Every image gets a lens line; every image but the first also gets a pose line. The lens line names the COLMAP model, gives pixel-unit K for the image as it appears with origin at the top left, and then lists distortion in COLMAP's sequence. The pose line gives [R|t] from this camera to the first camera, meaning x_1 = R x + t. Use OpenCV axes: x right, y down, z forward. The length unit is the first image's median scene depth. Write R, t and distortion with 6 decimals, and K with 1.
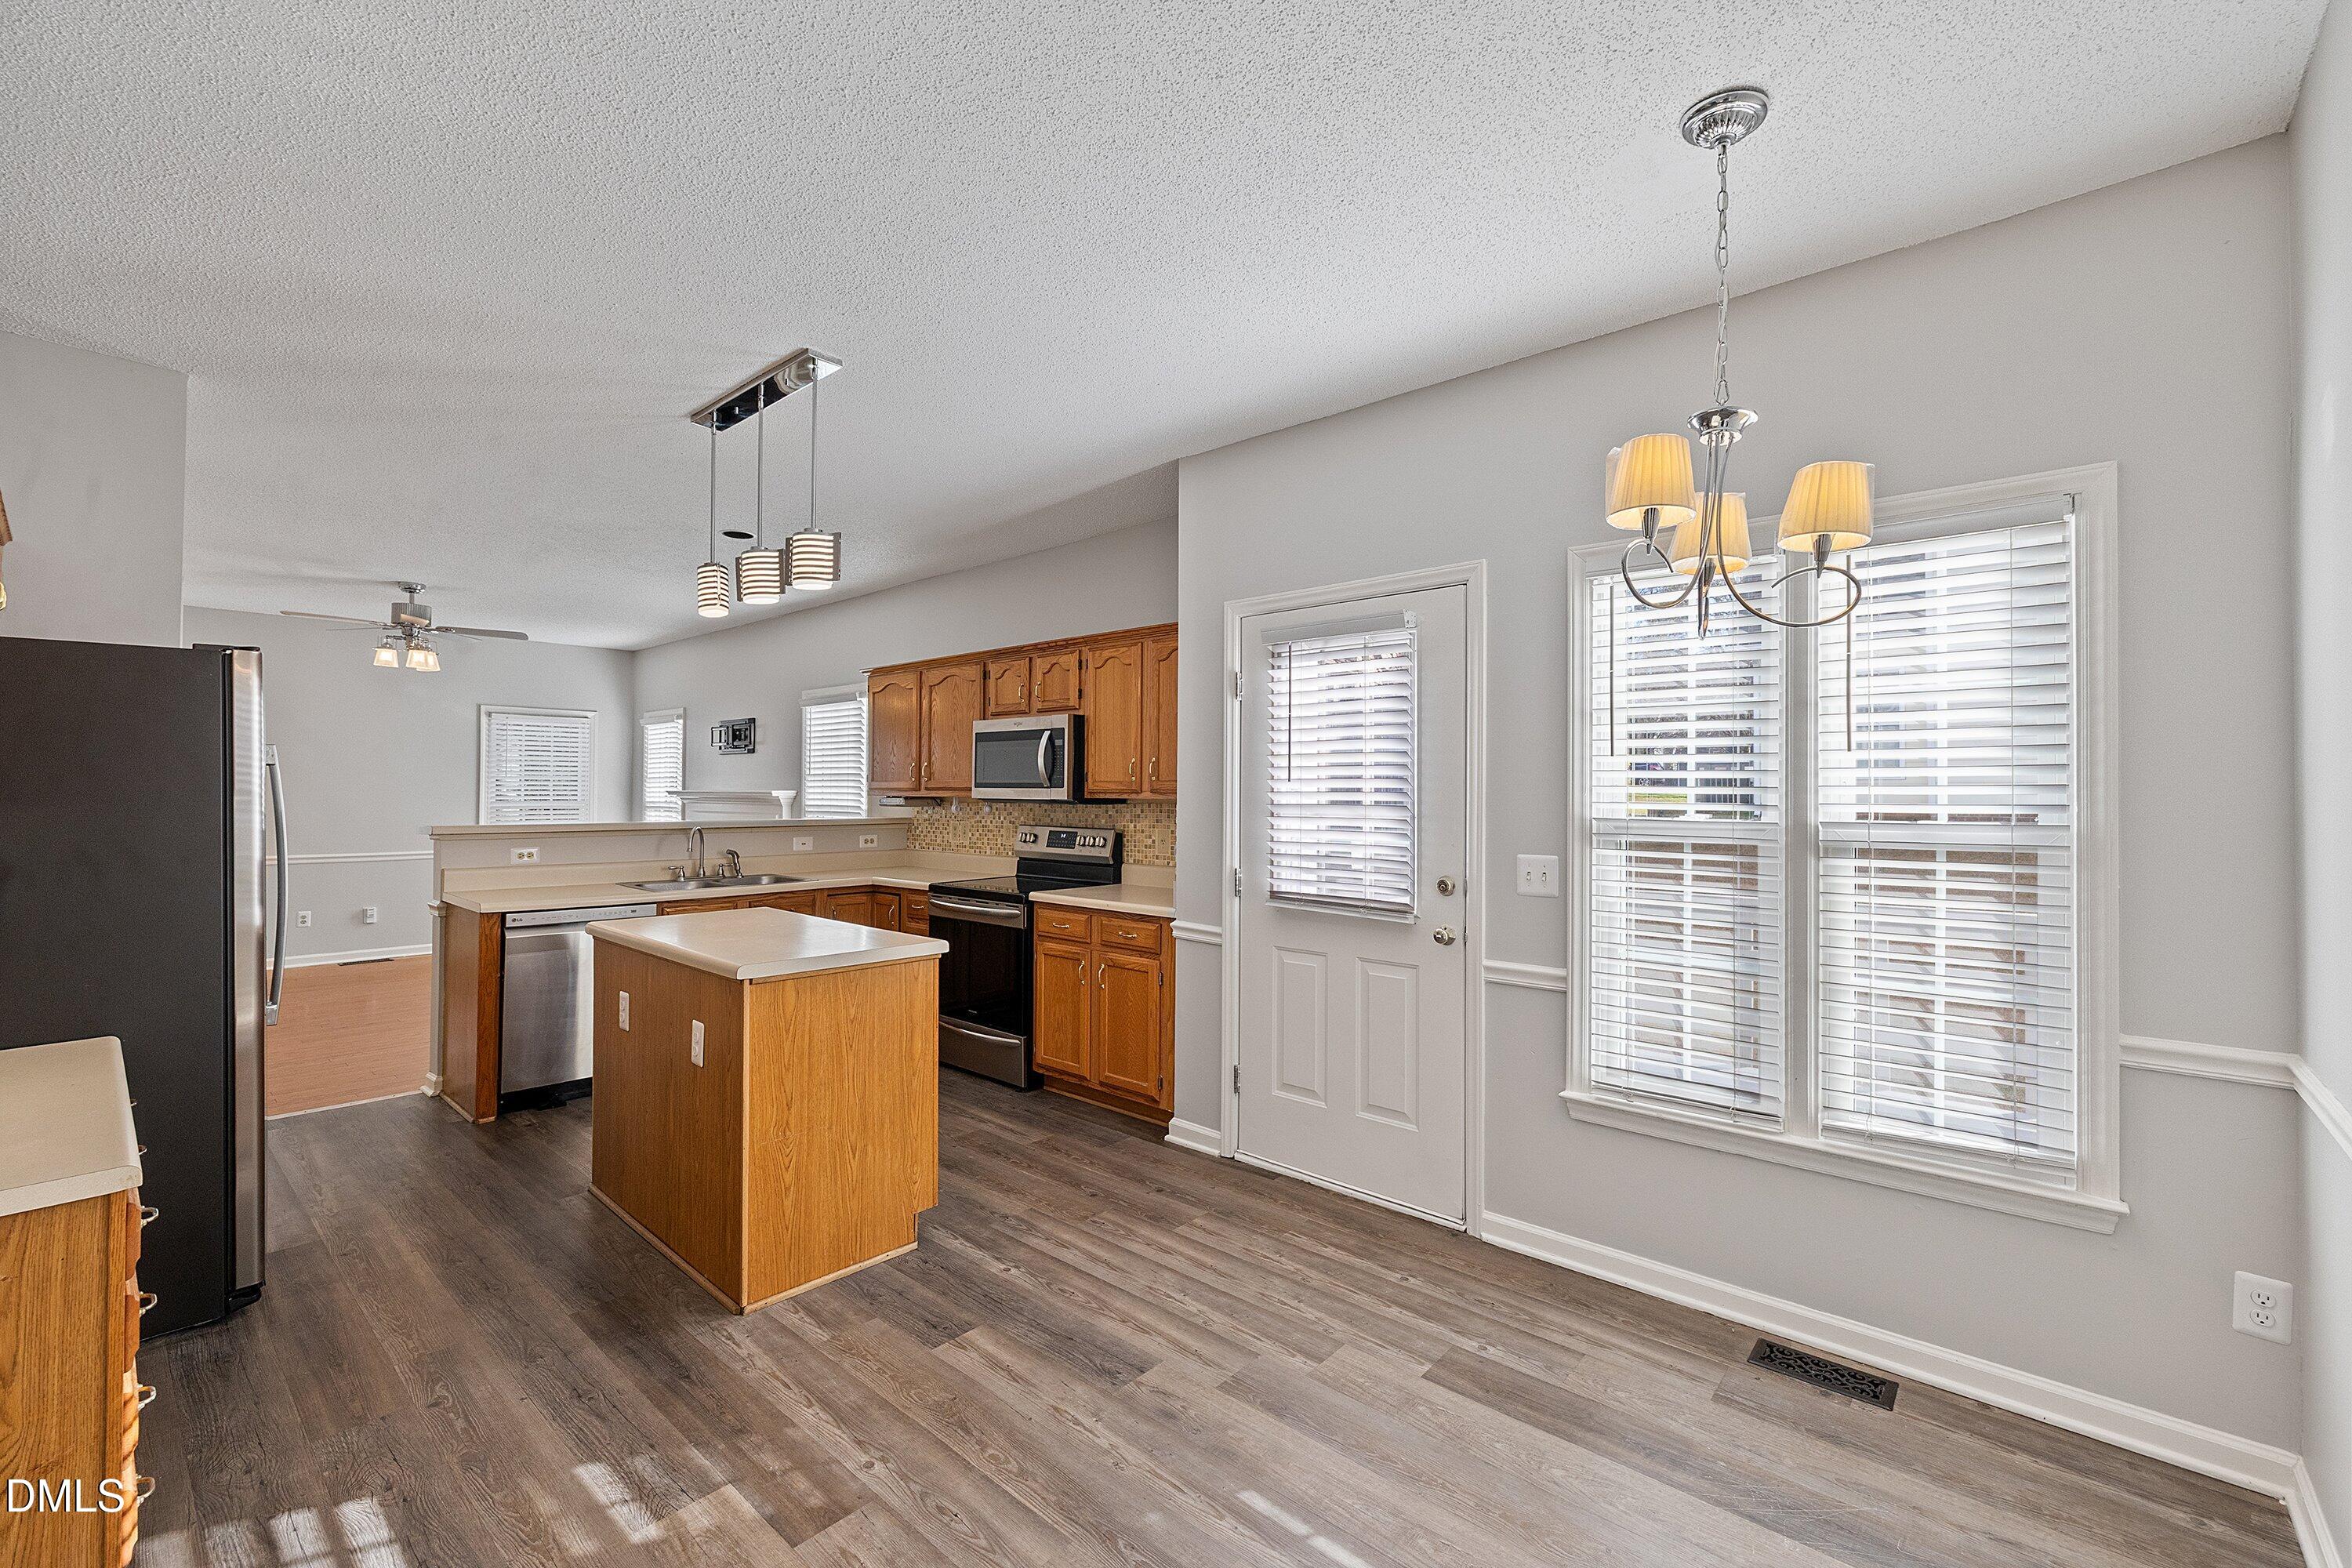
lens RADIAL K [[987.2, 0, 1171.1], [0, 987.2, 787.7], [0, 0, 1]] dist [0.003888, -0.002068]
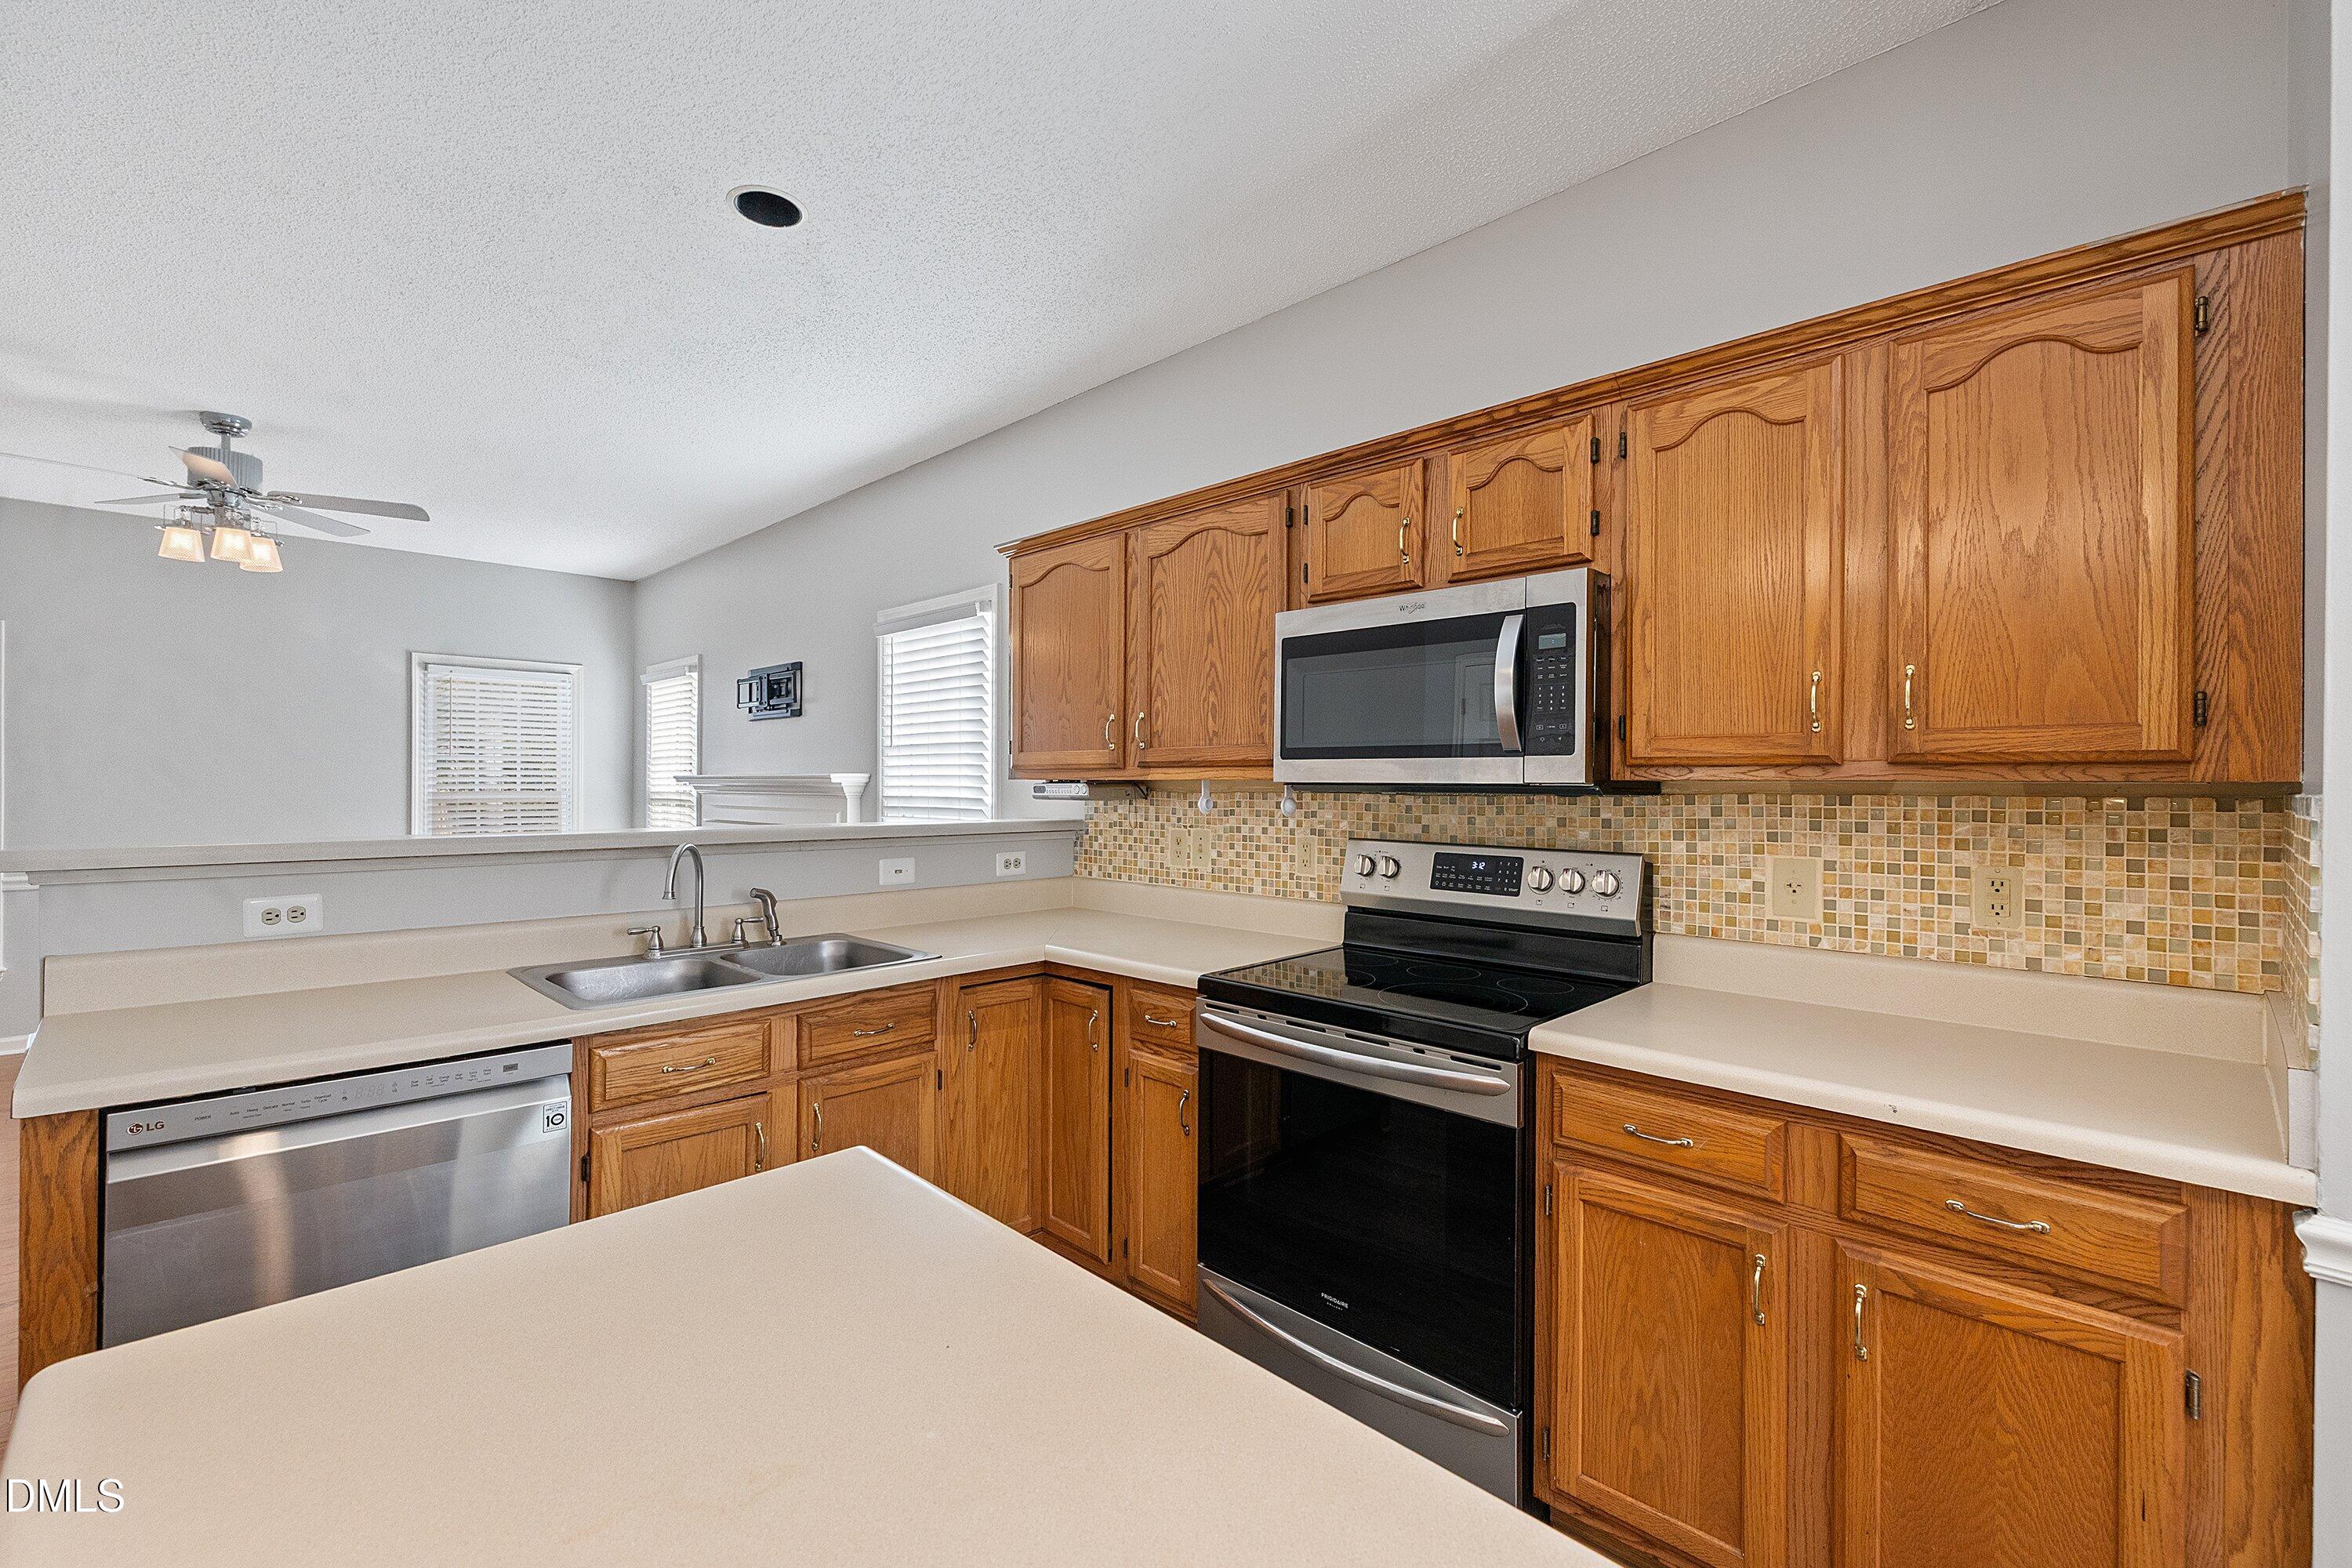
lens RADIAL K [[987.2, 0, 1157.0], [0, 987.2, 793.1], [0, 0, 1]] dist [0.003888, -0.002068]
pose [[0.998824, 0.000546, -0.048483, -0.355360], [0.000111, 0.999908, 0.013546, 0.014313], [0.048486, -0.013536, 0.998732, 0.822888]]
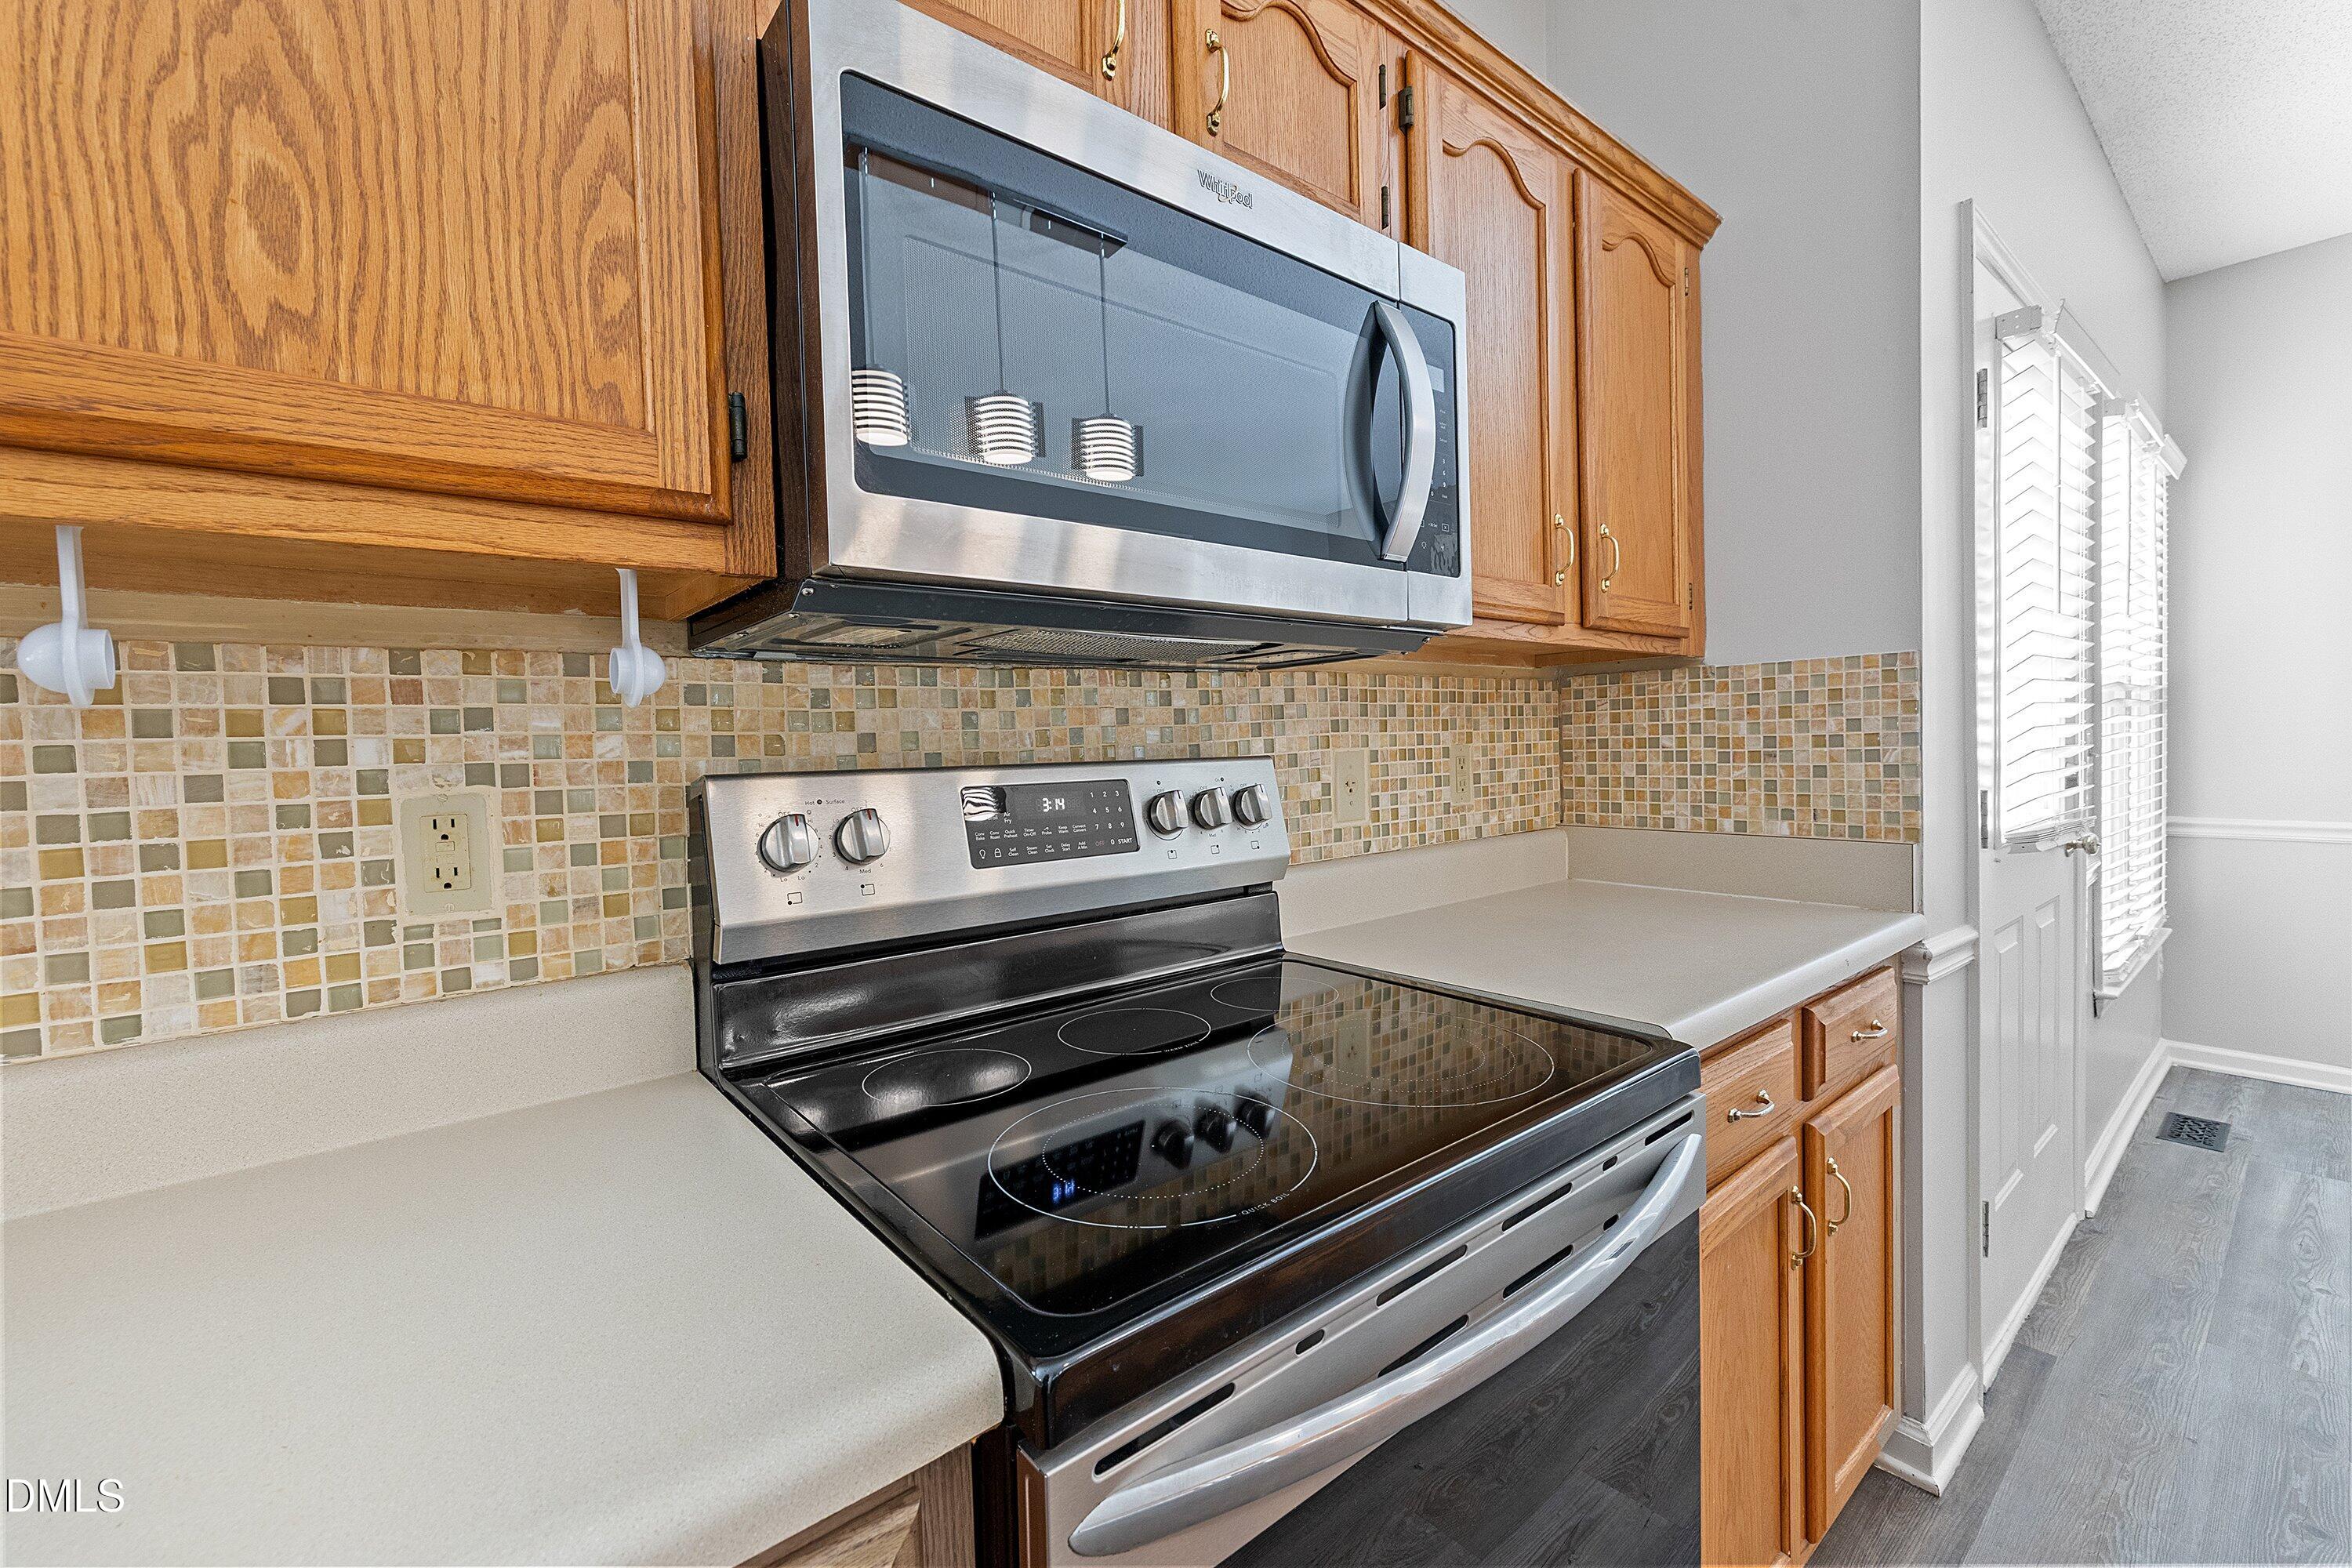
lens RADIAL K [[987.2, 0, 1221.8], [0, 987.2, 774.4], [0, 0, 1]] dist [0.003888, -0.002068]
pose [[0.138596, -0.044246, 0.989360, -0.493769], [0.021492, 0.998901, 0.041662, 0.050983], [-0.990116, 0.015489, 0.139395, 1.418359]]
